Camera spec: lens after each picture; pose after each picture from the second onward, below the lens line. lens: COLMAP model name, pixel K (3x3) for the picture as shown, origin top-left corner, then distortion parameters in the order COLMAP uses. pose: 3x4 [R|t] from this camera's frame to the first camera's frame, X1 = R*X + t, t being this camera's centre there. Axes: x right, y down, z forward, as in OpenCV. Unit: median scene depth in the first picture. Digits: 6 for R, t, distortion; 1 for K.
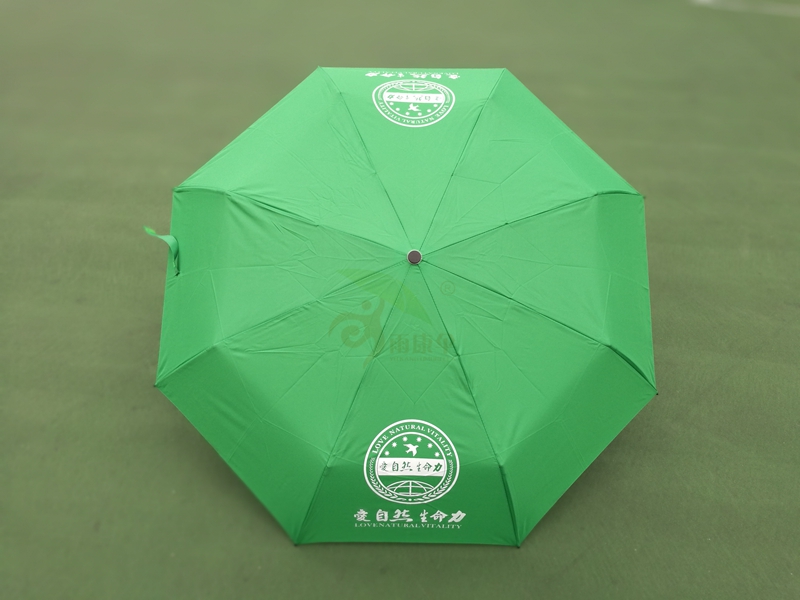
lens RADIAL K [[627.0, 0, 403.5], [0, 627.0, 300.0], [0, 0, 1]] dist [-0.013765, 0.014339]
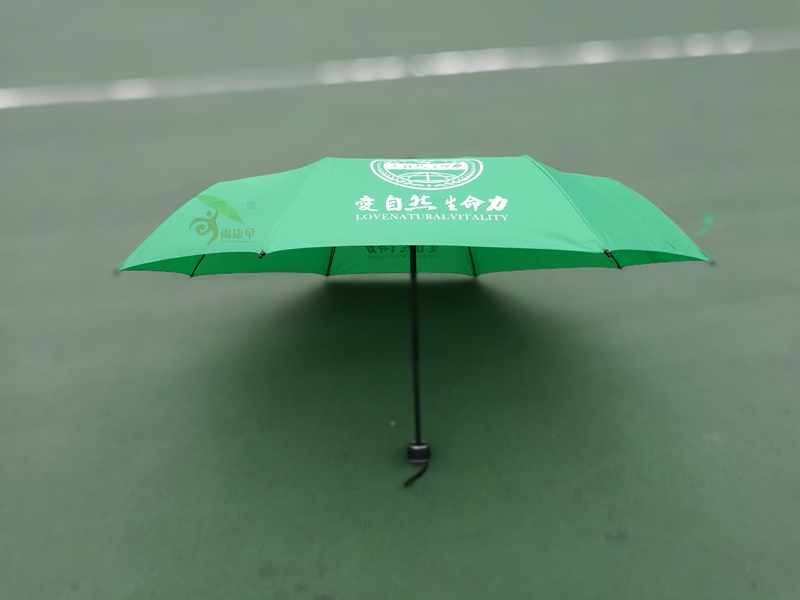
lens RADIAL K [[627.0, 0, 400.4], [0, 627.0, 305.2], [0, 0, 1]] dist [-0.013765, 0.014339]
pose [[0.998022, -0.050320, 0.037672, -0.059847], [0.048680, 0.239577, -0.969656, 1.076986], [0.039768, 0.969573, 0.241552, 0.936324]]
